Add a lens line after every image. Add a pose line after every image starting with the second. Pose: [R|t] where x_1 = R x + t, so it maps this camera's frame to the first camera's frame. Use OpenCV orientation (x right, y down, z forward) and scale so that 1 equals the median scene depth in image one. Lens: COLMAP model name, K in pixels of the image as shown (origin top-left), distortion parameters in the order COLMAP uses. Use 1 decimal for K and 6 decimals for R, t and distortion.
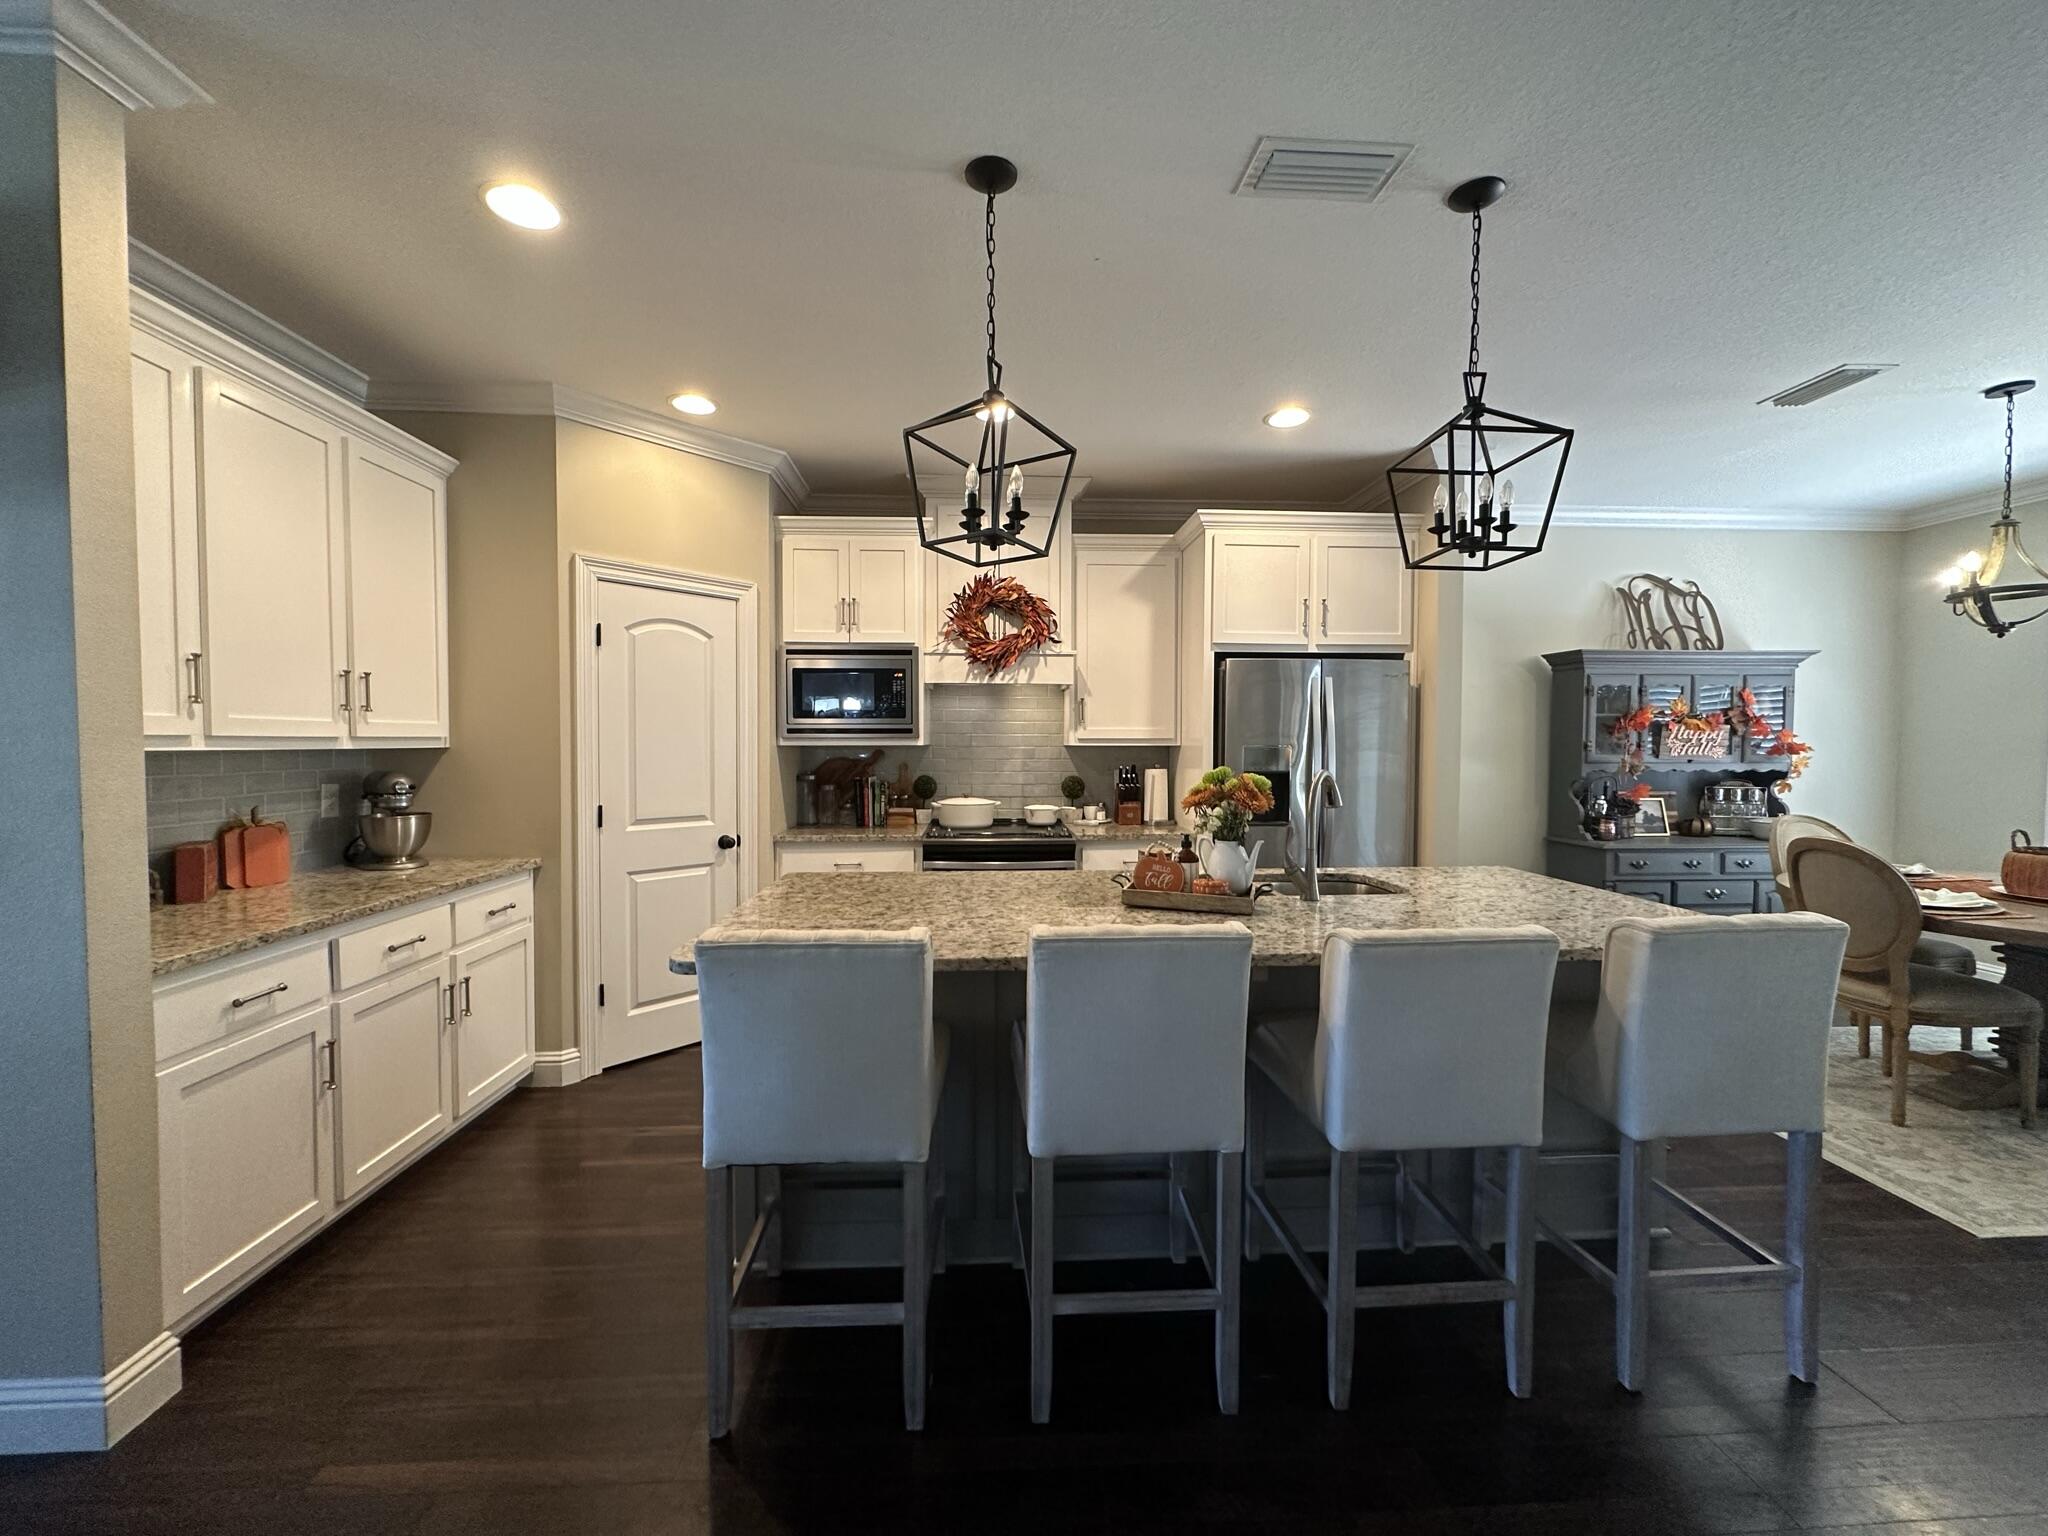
lens RADIAL K [[816.4, 0, 1023.1], [0, 816.4, 765.7], [0, 0, 1]] dist [-0.002325, 0.000125]
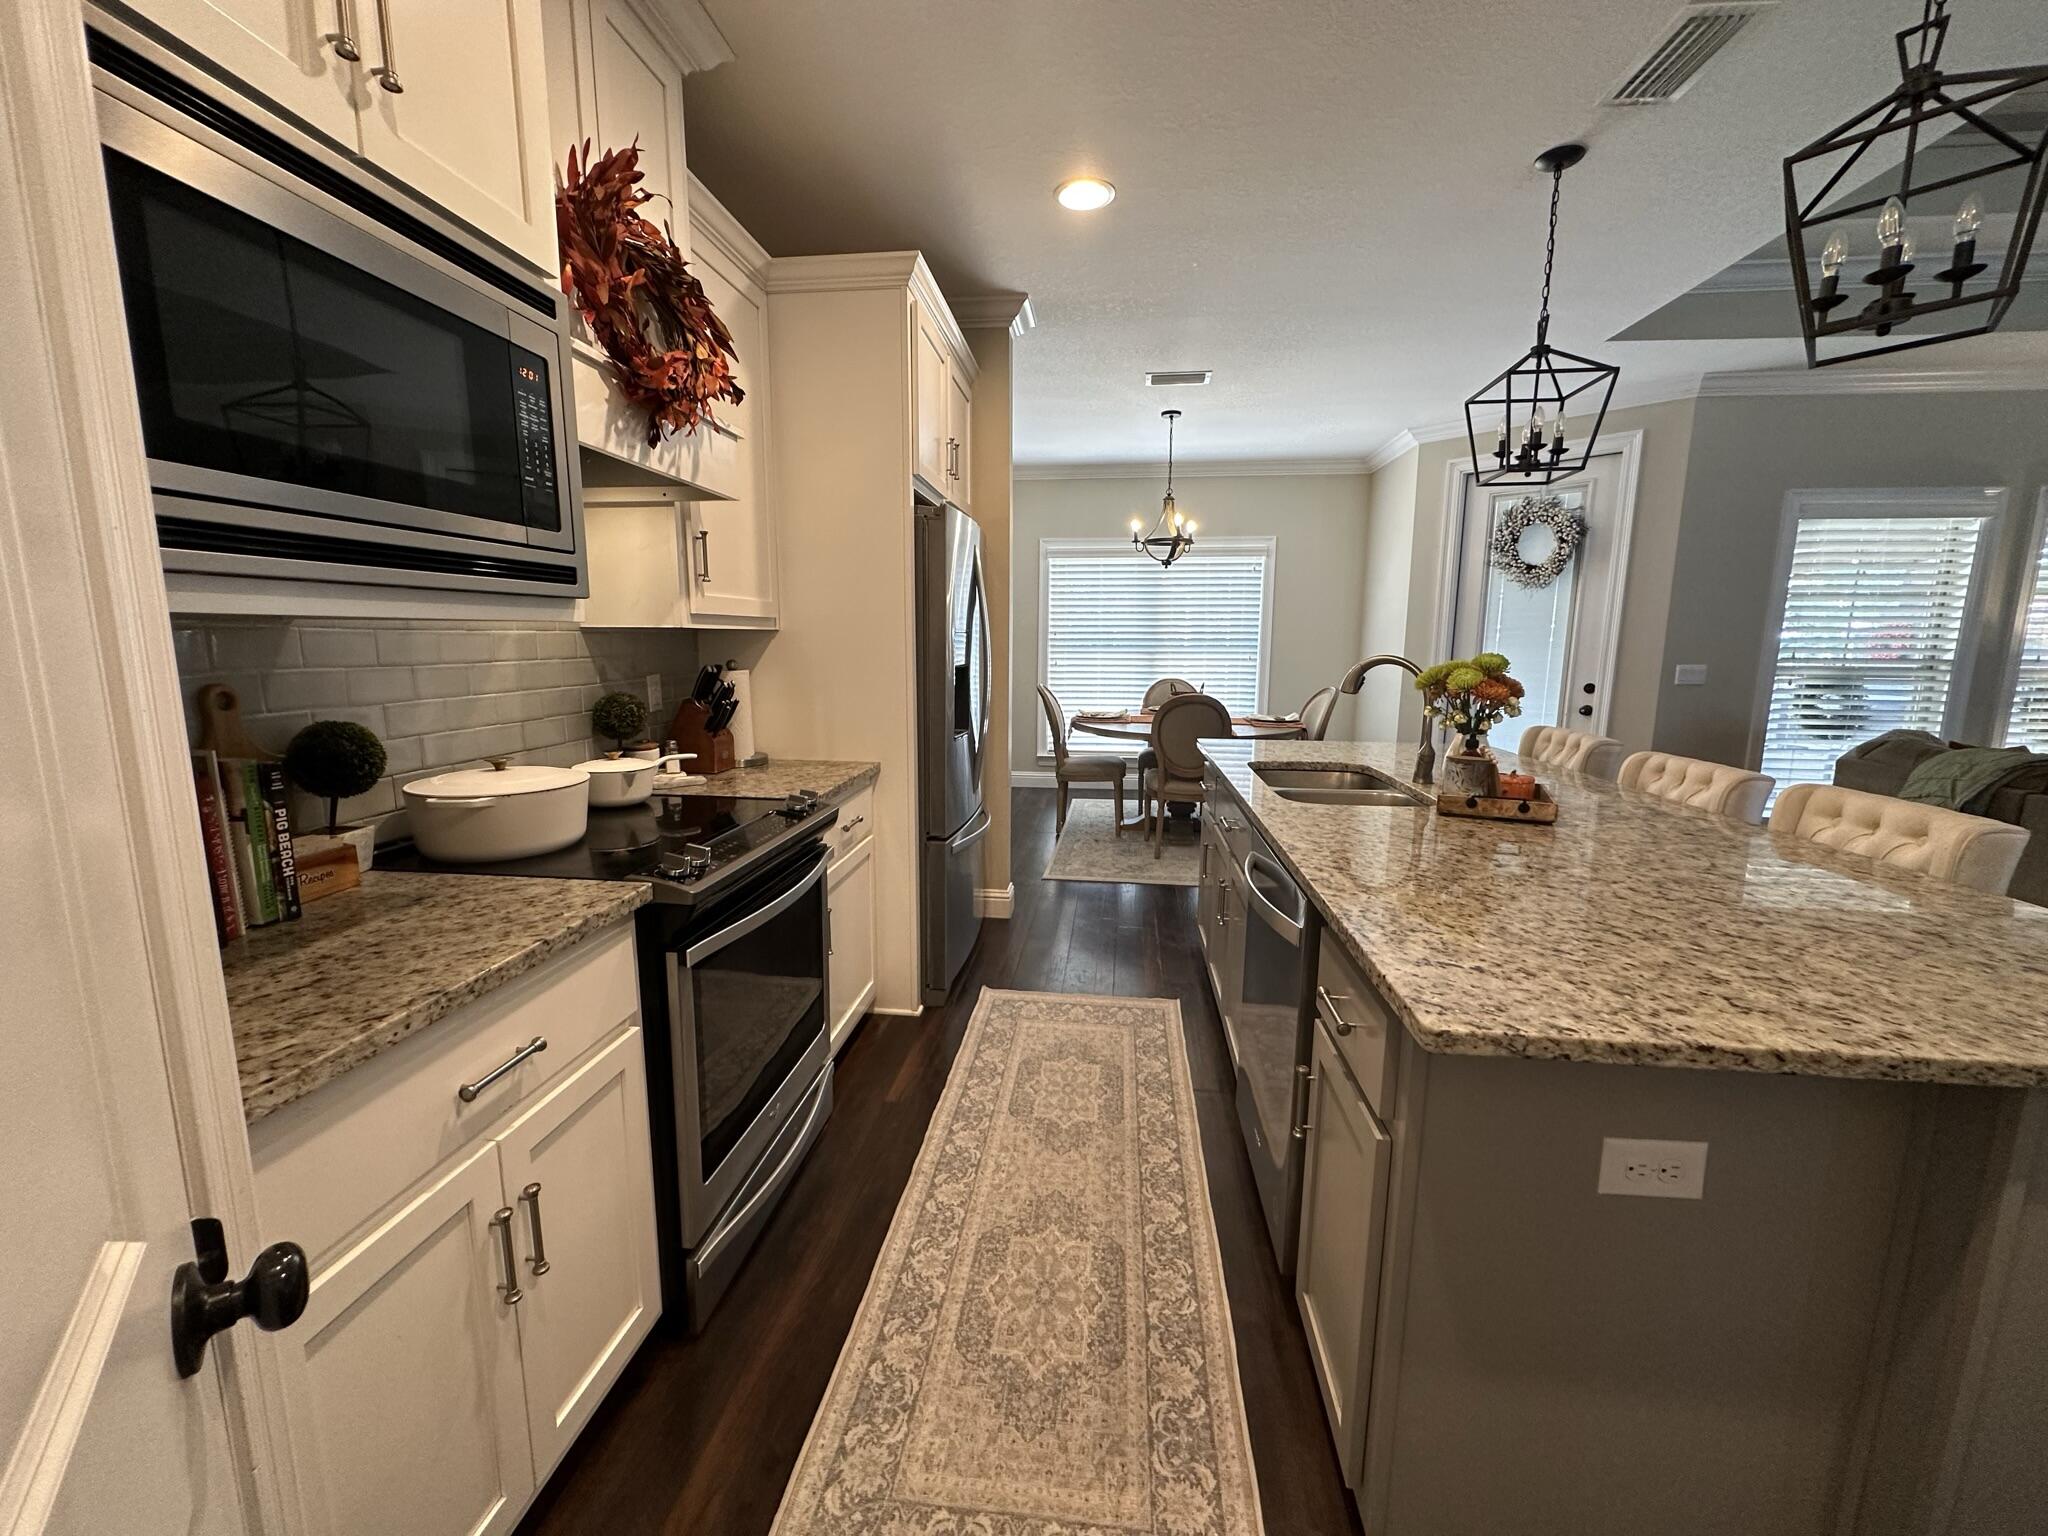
lens RADIAL K [[818.1, 0, 1030.3], [0, 818.1, 767.2], [0, 0, 1]] dist [0.000298, 0.000076]
pose [[0.163858, -0.155717, 0.974116, -0.414087], [0.020854, 0.987789, 0.154395, -0.014458], [-0.986263, -0.004984, 0.165105, 0.751419]]
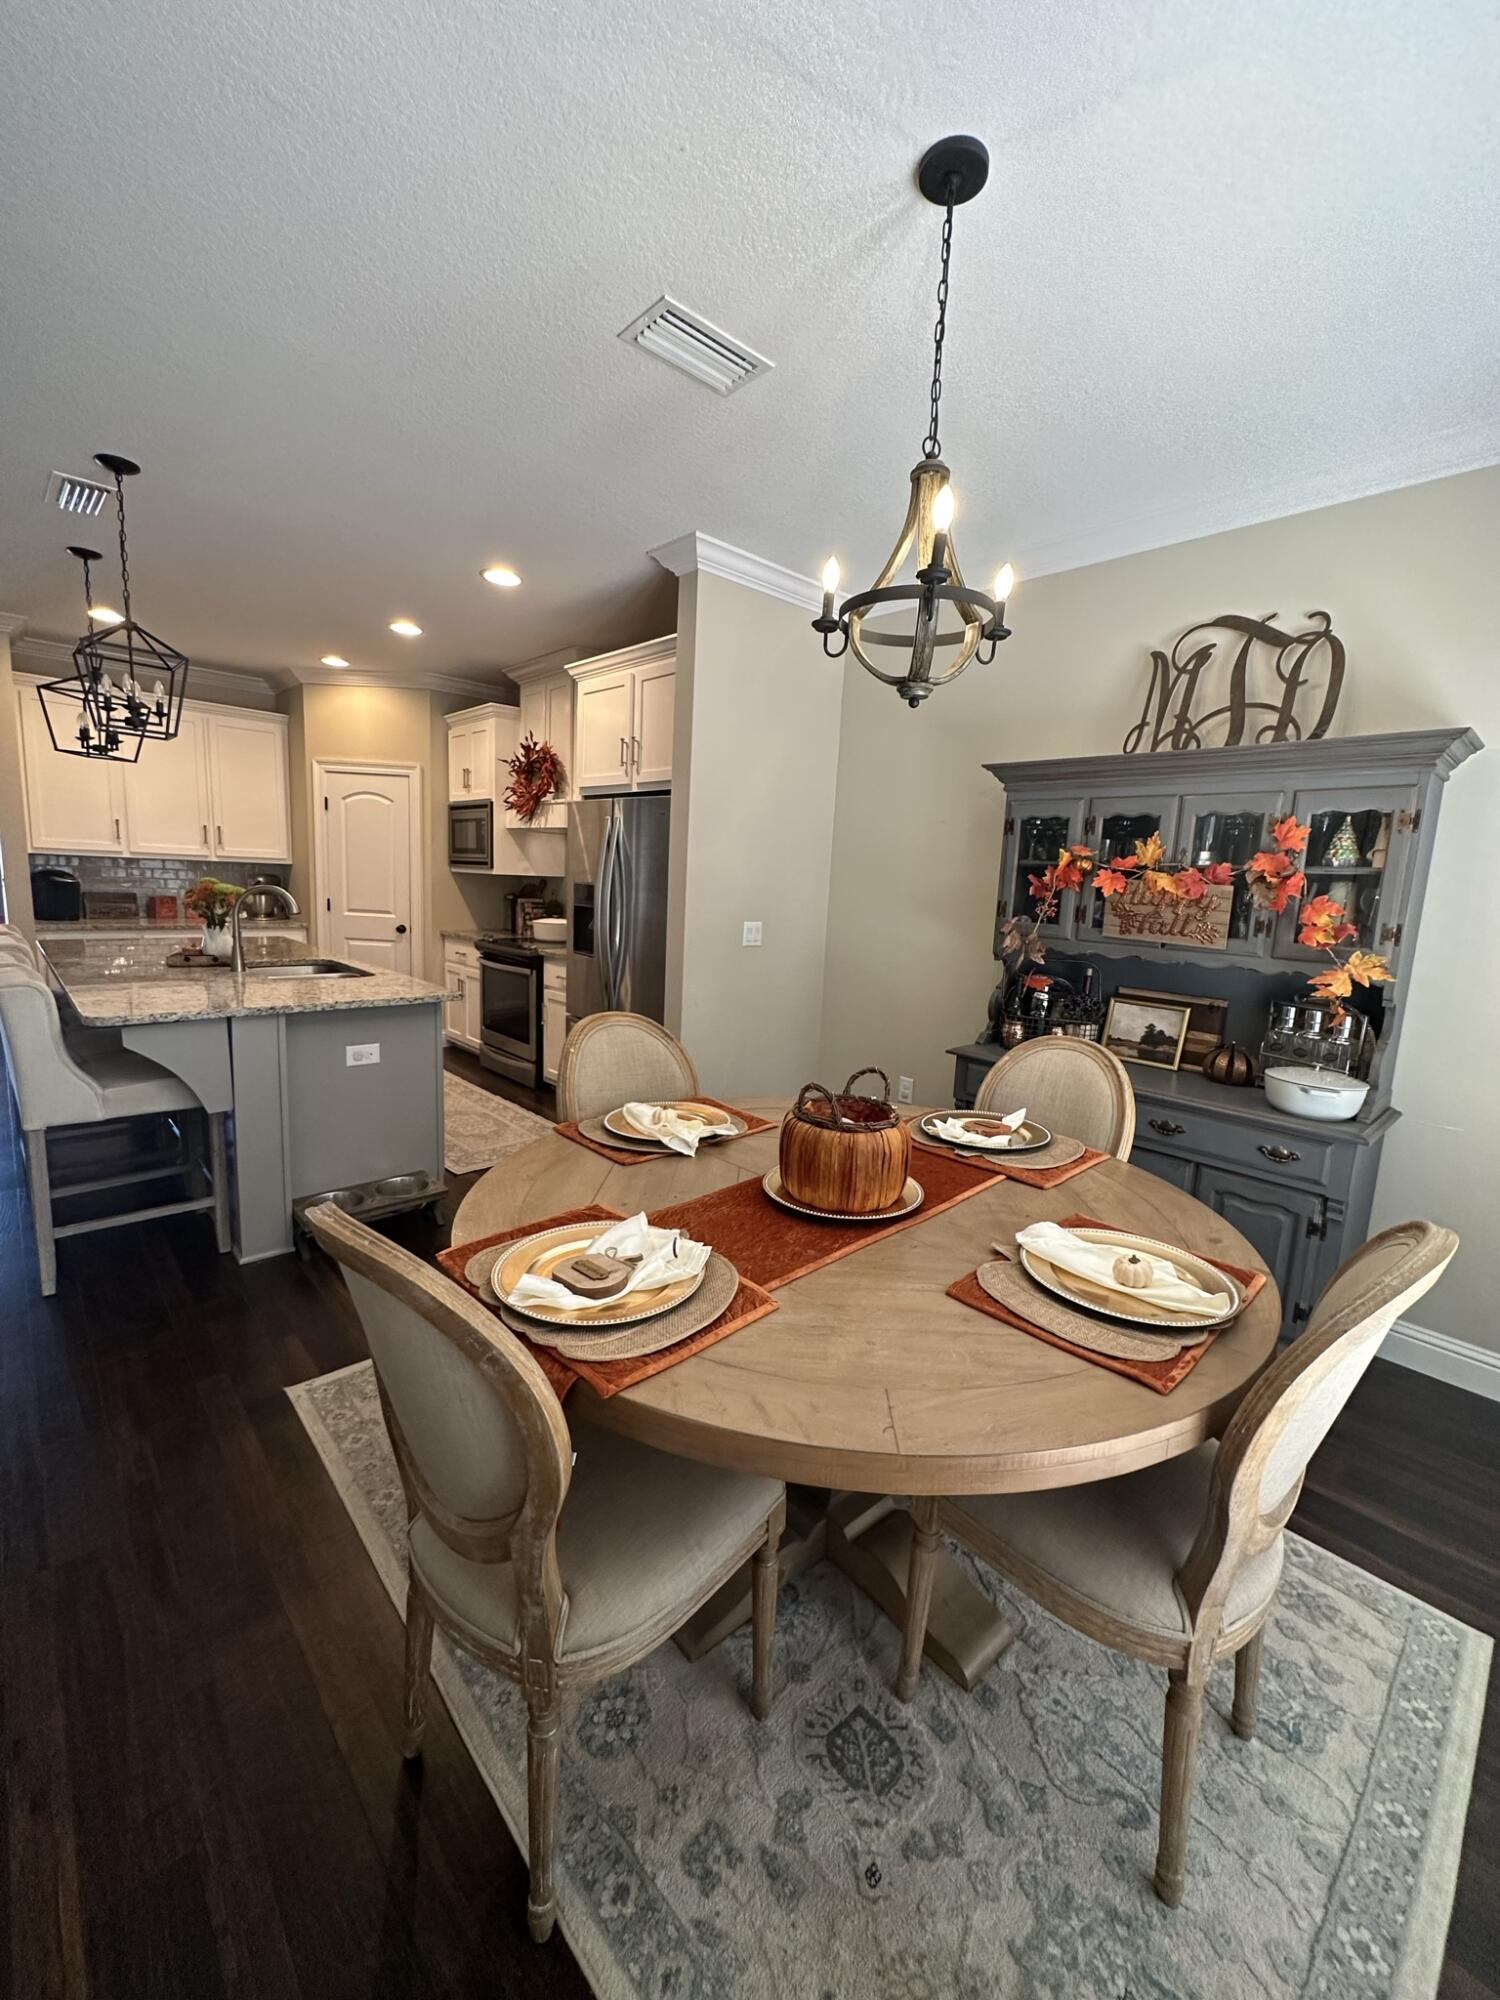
lens RADIAL K [[797.2, 0, 750.0], [0, 797.2, 1000.0], [0, 0, 1]] dist [-0.002325, 0.000125]
pose [[0.645112, 0.147081, -0.749799, 1.166173], [-0.069855, 0.988542, 0.133811, -0.024779], [0.760888, -0.033946, 0.647994, 0.439642]]
